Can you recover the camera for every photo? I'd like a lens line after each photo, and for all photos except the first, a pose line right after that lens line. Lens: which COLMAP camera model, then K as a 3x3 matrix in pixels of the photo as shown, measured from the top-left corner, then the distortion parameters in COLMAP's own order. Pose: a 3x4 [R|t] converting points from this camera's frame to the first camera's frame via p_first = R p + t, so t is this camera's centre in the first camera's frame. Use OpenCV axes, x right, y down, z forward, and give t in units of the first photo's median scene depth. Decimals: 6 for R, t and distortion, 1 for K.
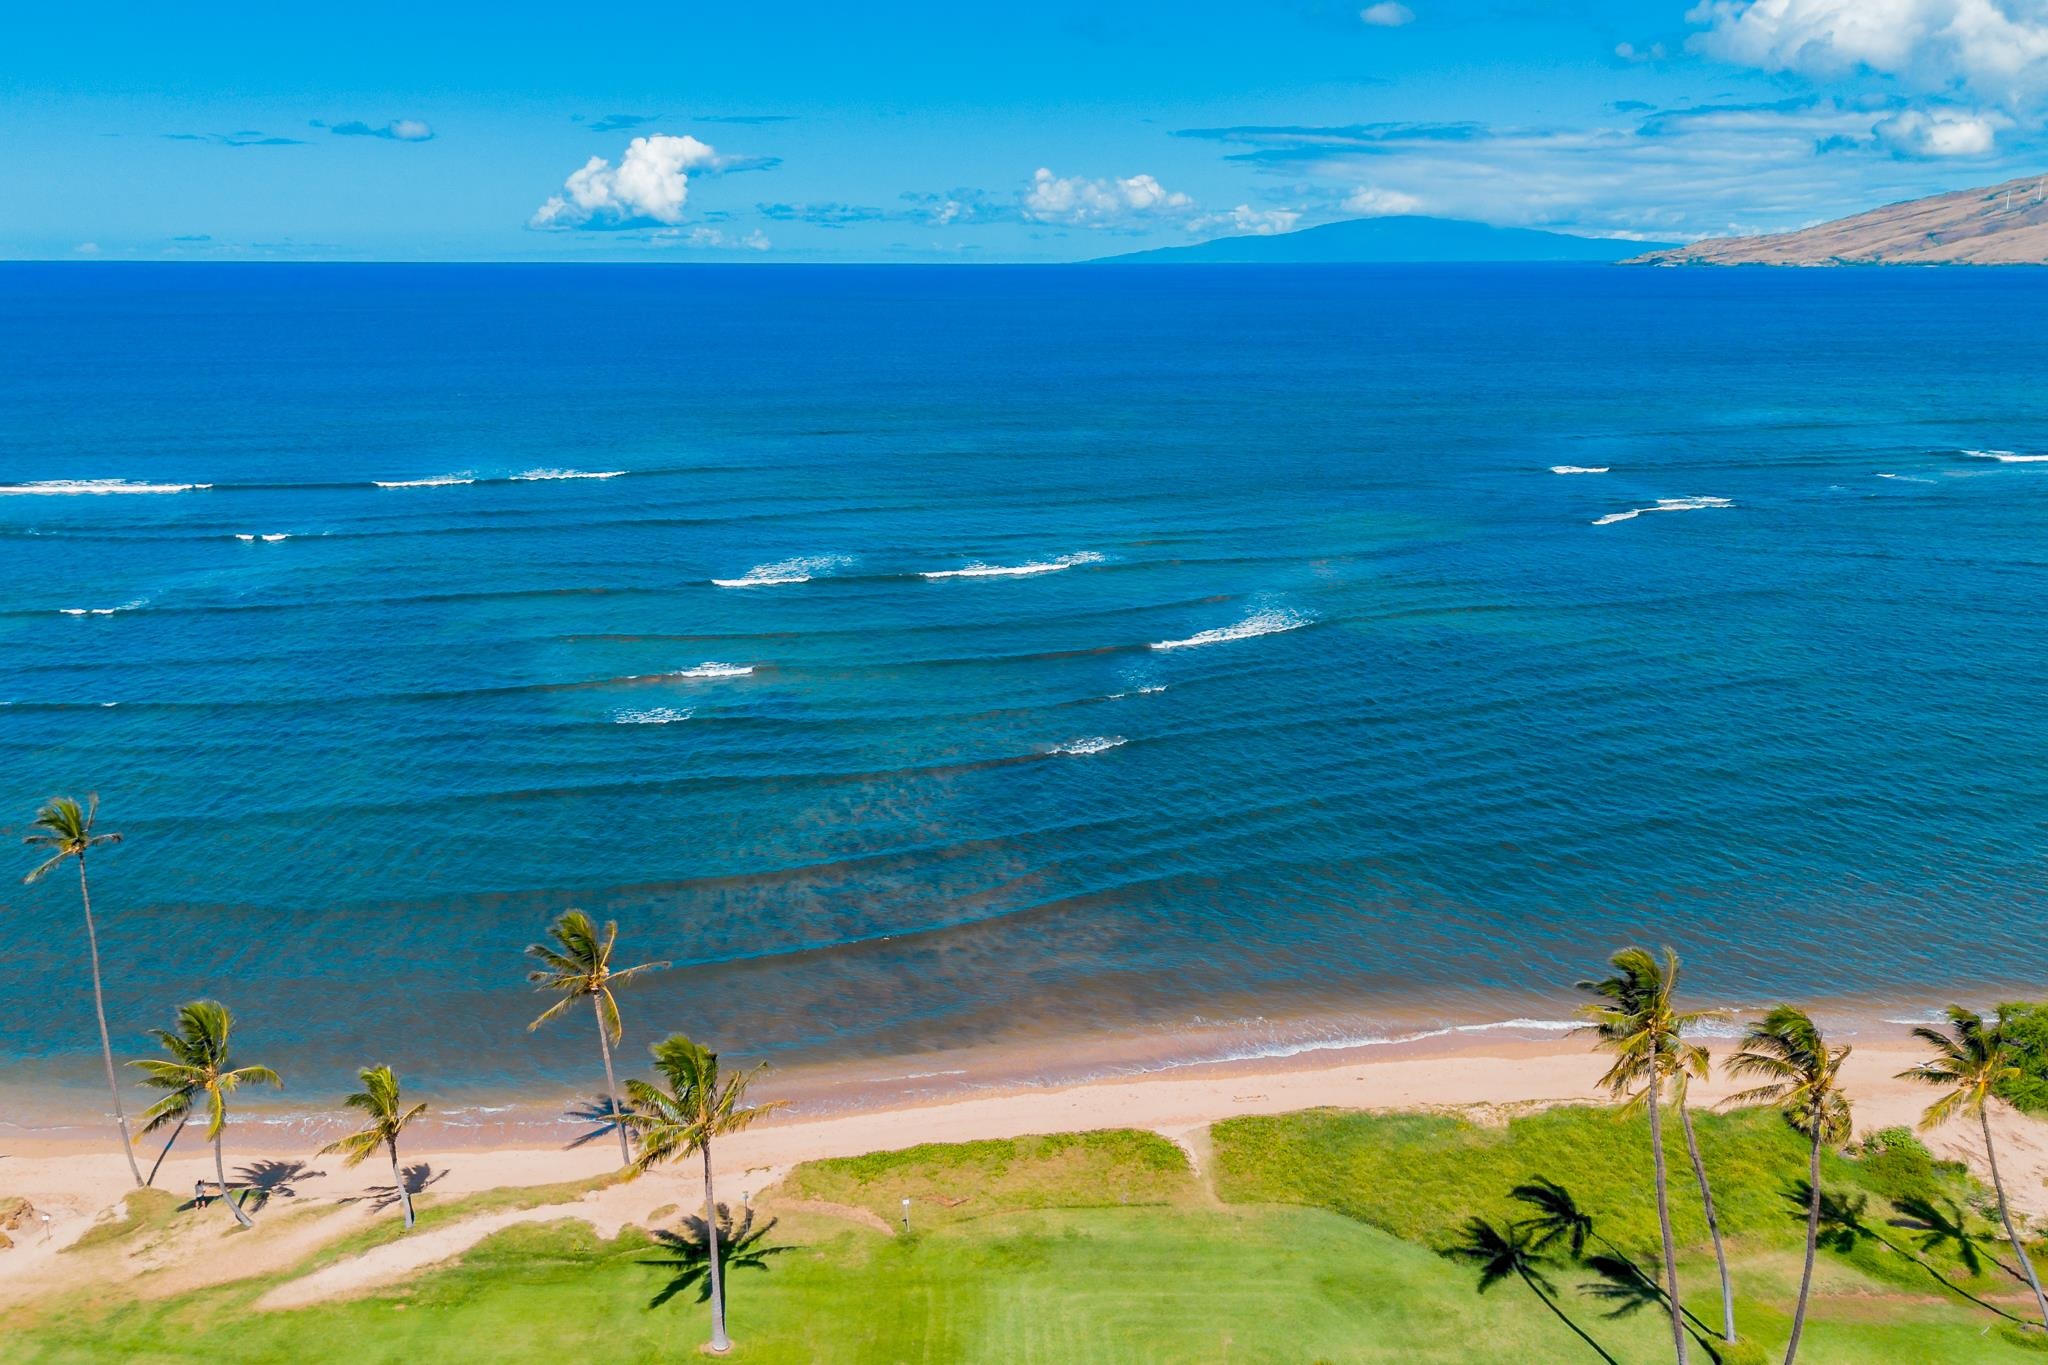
lens RADIAL K [[1791.5, 0, 1082.5], [0, 1791.5, 671.3], [0, 0, 1]] dist [0.069988, -0.067998]
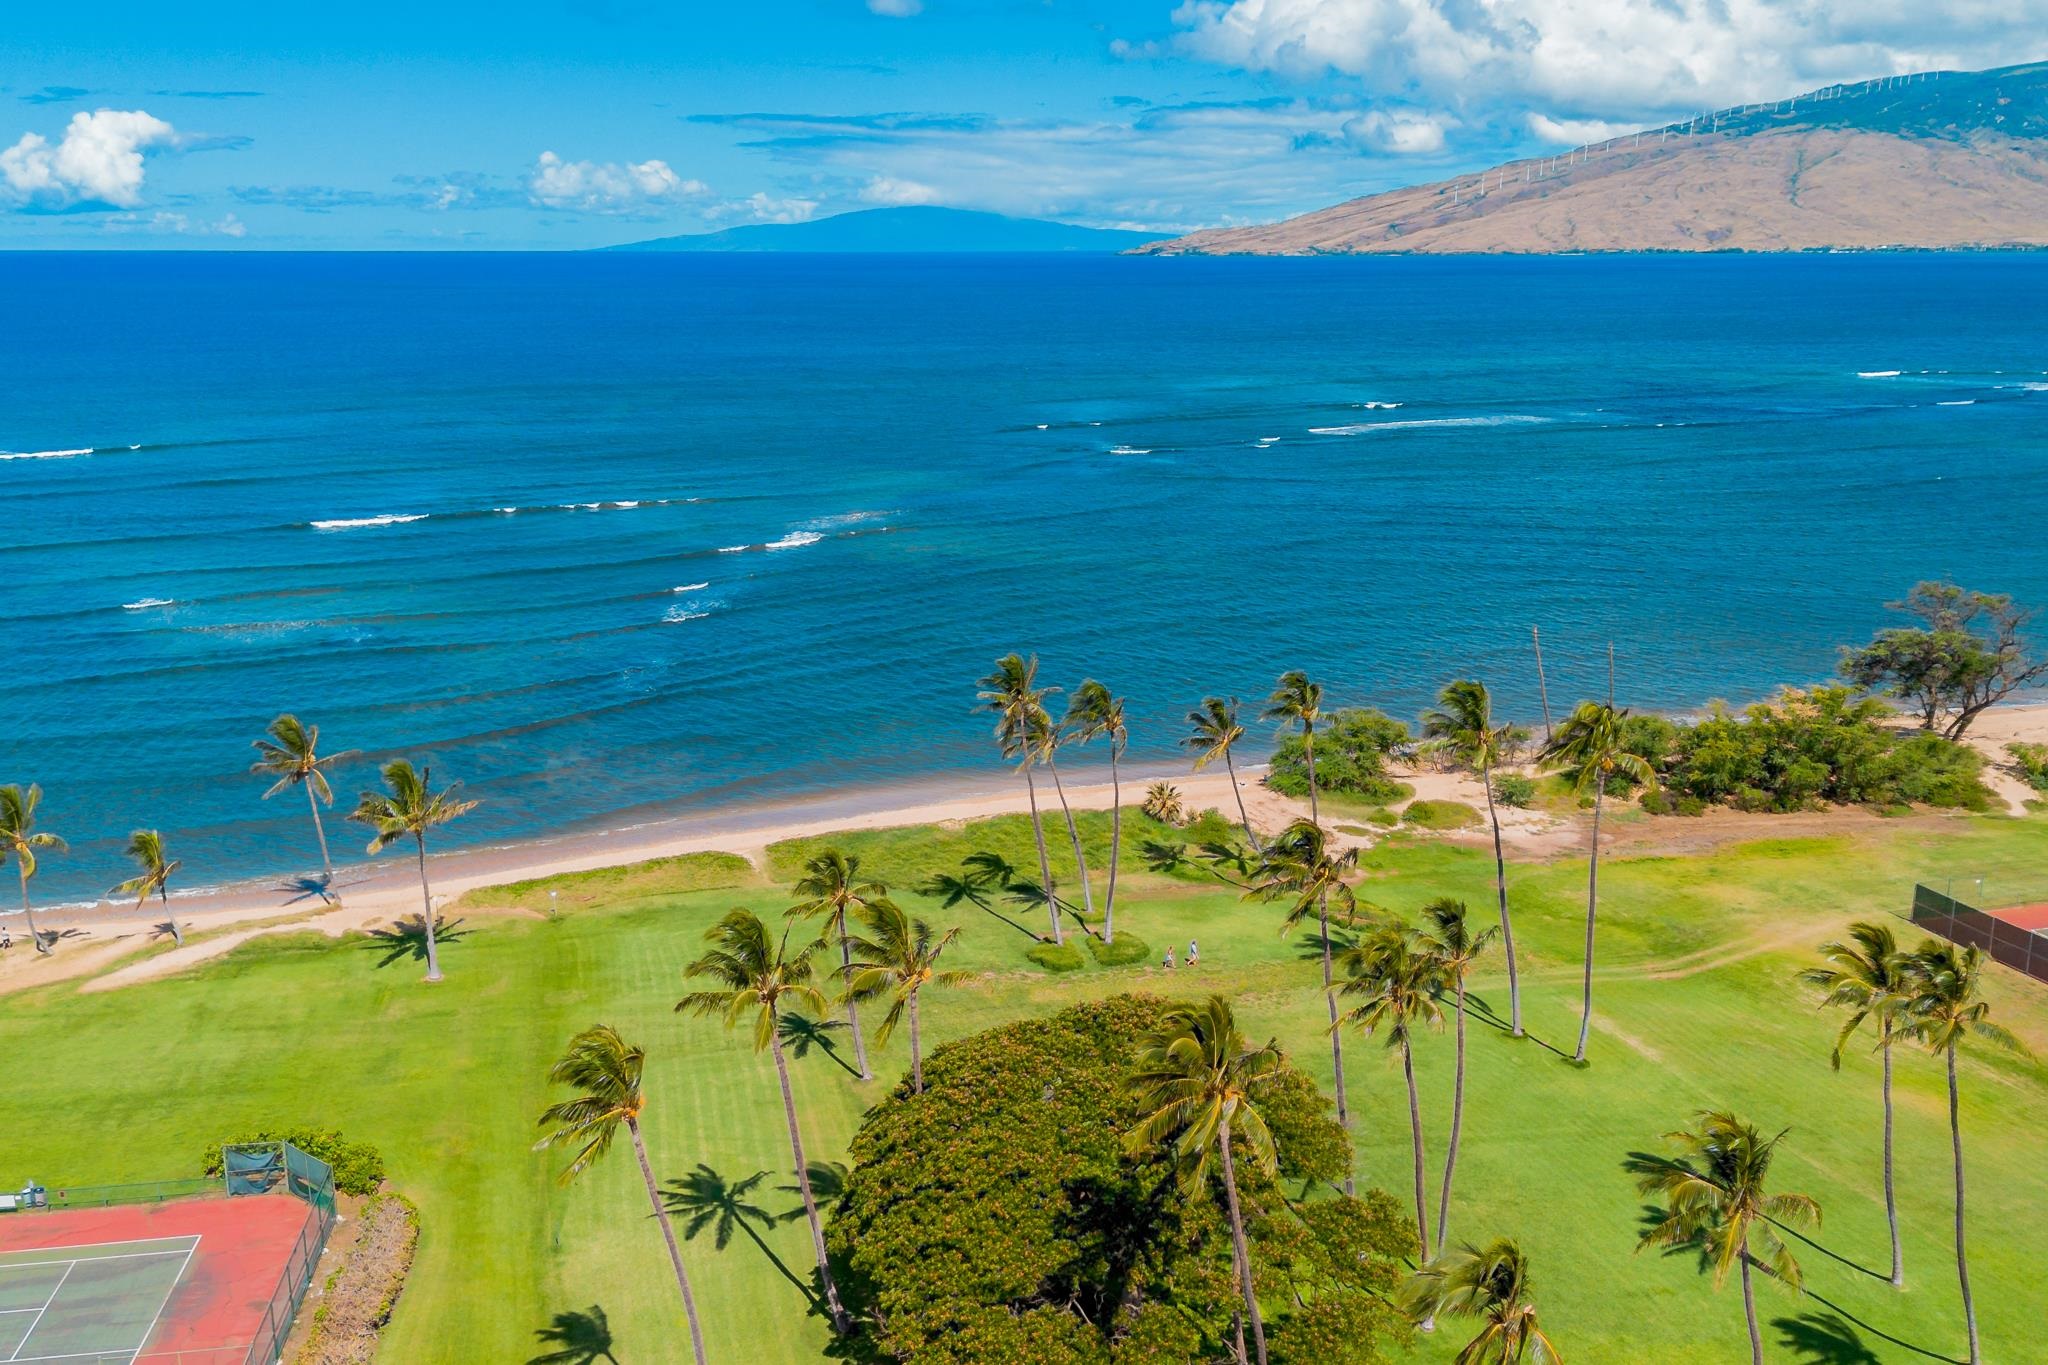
lens RADIAL K [[1791.5, 0, 1026.8], [0, 1791.5, 690.7], [0, 0, 1]] dist [0.069988, -0.067998]
pose [[0.974157, -0.056513, 0.218687, -0.033994], [0.053006, 0.998355, 0.021875, 0.117069], [-0.219563, -0.009718, 0.975550, -0.484733]]
